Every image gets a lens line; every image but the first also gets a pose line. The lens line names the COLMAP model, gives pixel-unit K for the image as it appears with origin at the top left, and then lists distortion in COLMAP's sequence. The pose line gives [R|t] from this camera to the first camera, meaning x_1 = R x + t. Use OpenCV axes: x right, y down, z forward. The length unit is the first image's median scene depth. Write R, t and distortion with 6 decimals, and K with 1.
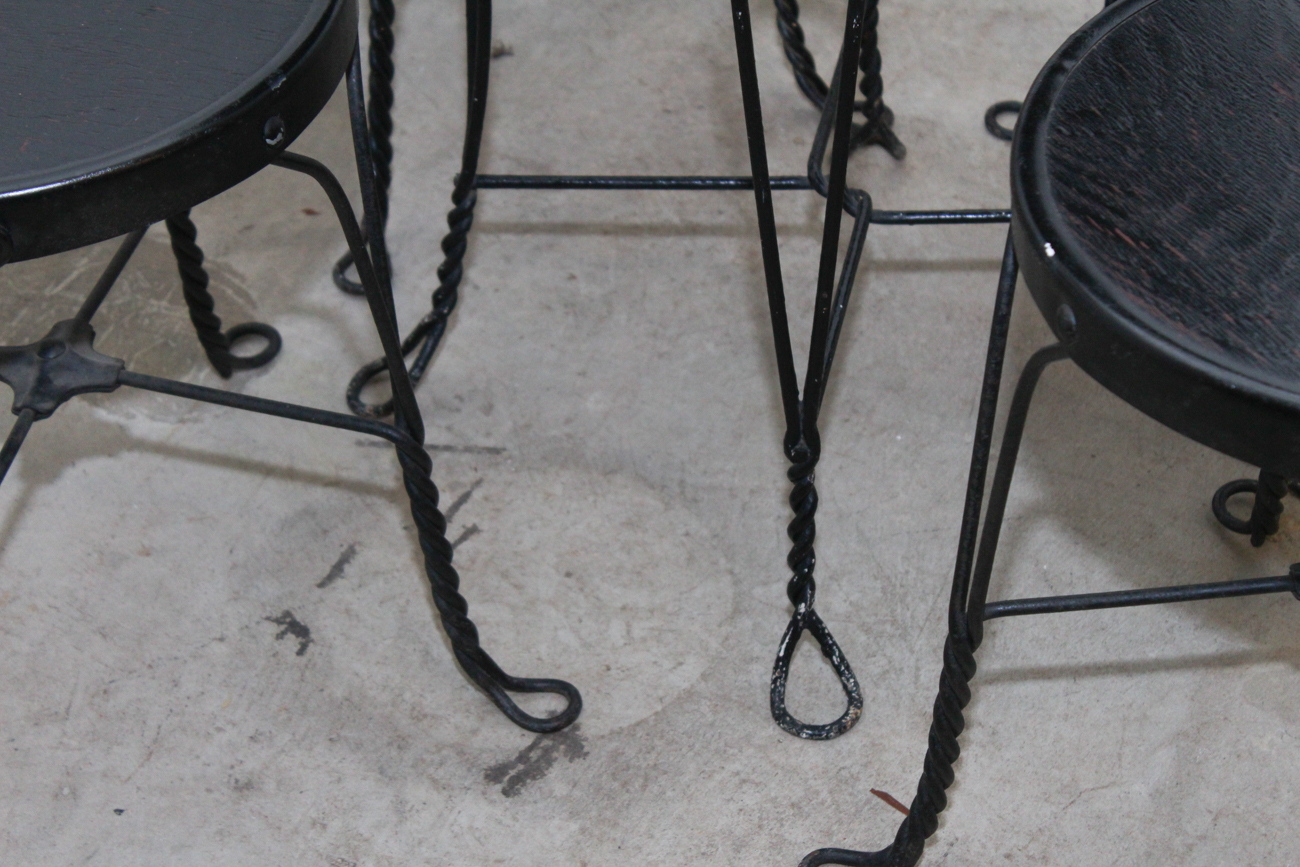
lens RADIAL K [[3200.8, 0, 650.0], [0, 3200.8, 433.5], [0, 0, 1]] dist [0.054718, 0.823531]
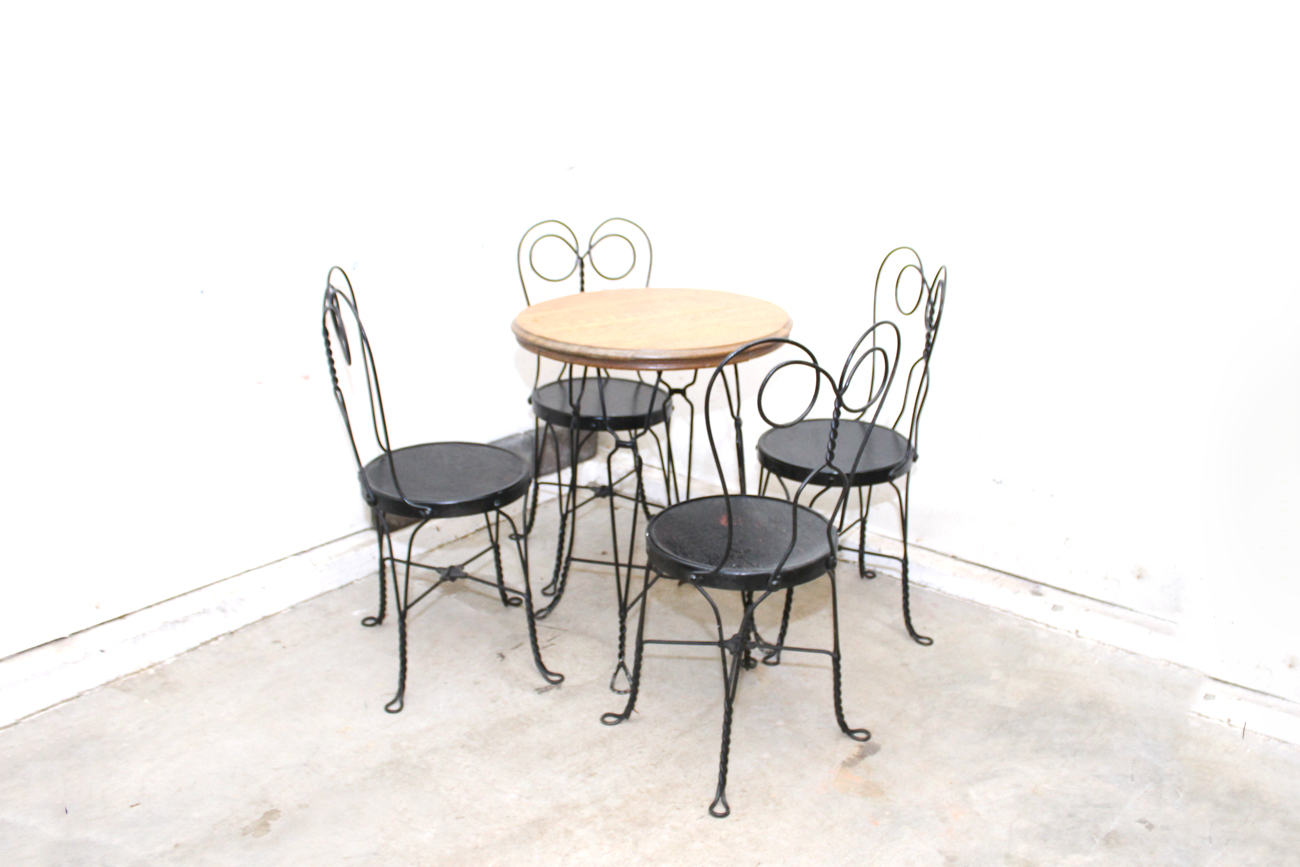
lens RADIAL K [[1208.8, 0, 650.0], [0, 1208.8, 433.5], [0, 0, 1]] dist [-0.133914, 0.022366]
pose [[0.977623, 0.102985, -0.183434, 0.314671], [-0.162970, 0.922145, -0.350842, 0.300552], [0.133022, 0.372885, 0.918293, -0.443073]]
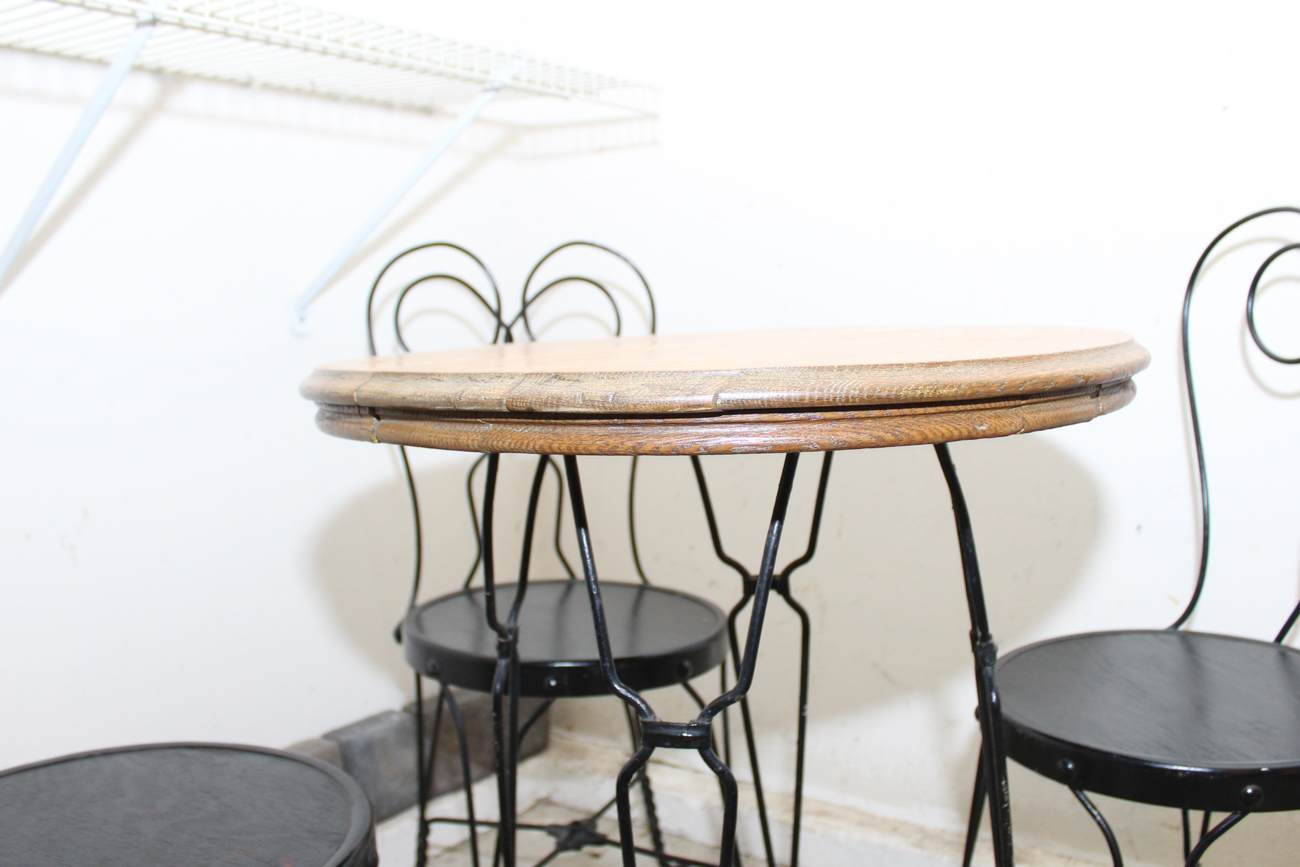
lens RADIAL K [[1208.8, 0, 650.0], [0, 1208.8, 433.5], [0, 0, 1]] dist [-0.133914, 0.022366]
pose [[0.990553, 0.019694, -0.135709, 0.081807], [-0.091833, 0.830221, -0.549818, -0.024019], [0.101841, 0.557087, 0.824186, 0.421068]]
